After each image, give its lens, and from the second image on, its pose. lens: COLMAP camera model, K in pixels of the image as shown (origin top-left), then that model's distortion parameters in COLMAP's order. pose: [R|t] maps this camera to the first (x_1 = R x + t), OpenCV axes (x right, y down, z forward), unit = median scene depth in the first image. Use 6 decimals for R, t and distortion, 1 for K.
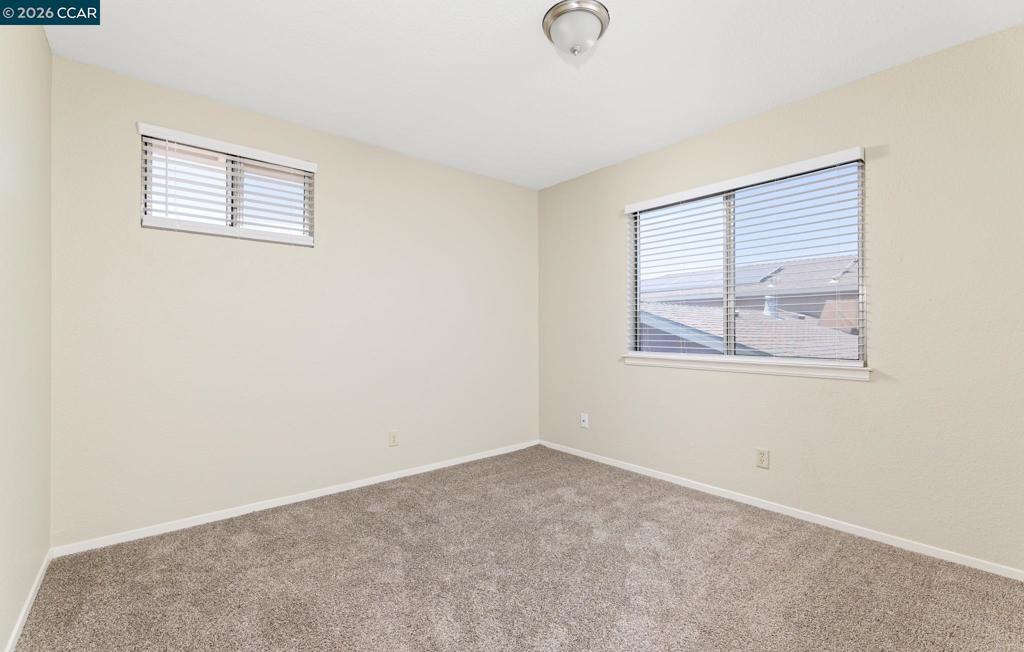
lens RADIAL K [[438.0, 0, 506.0], [0, 438.0, 322.4], [0, 0, 1]] dist [0.001998, 0.000111]
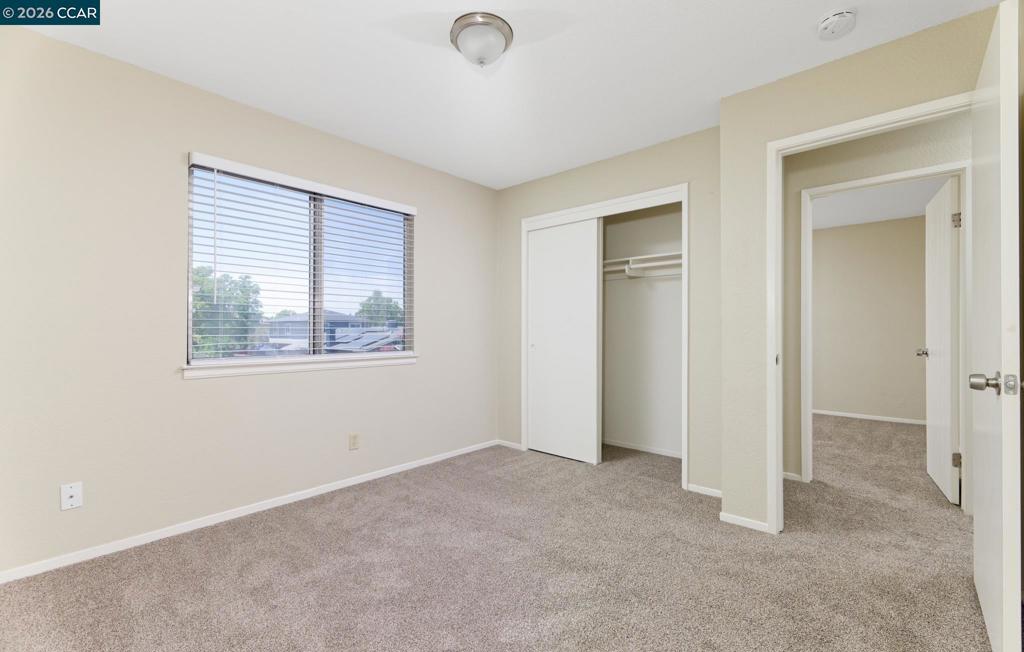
lens RADIAL K [[438.0, 0, 518.1], [0, 438.0, 326.4], [0, 0, 1]] dist [0.001998, 0.000111]
pose [[-0.141784, 0.009466, 0.989852, -0.586152], [-0.015025, 0.999819, -0.011713, 0.014181], [-0.989784, -0.016533, -0.141616, 0.702130]]
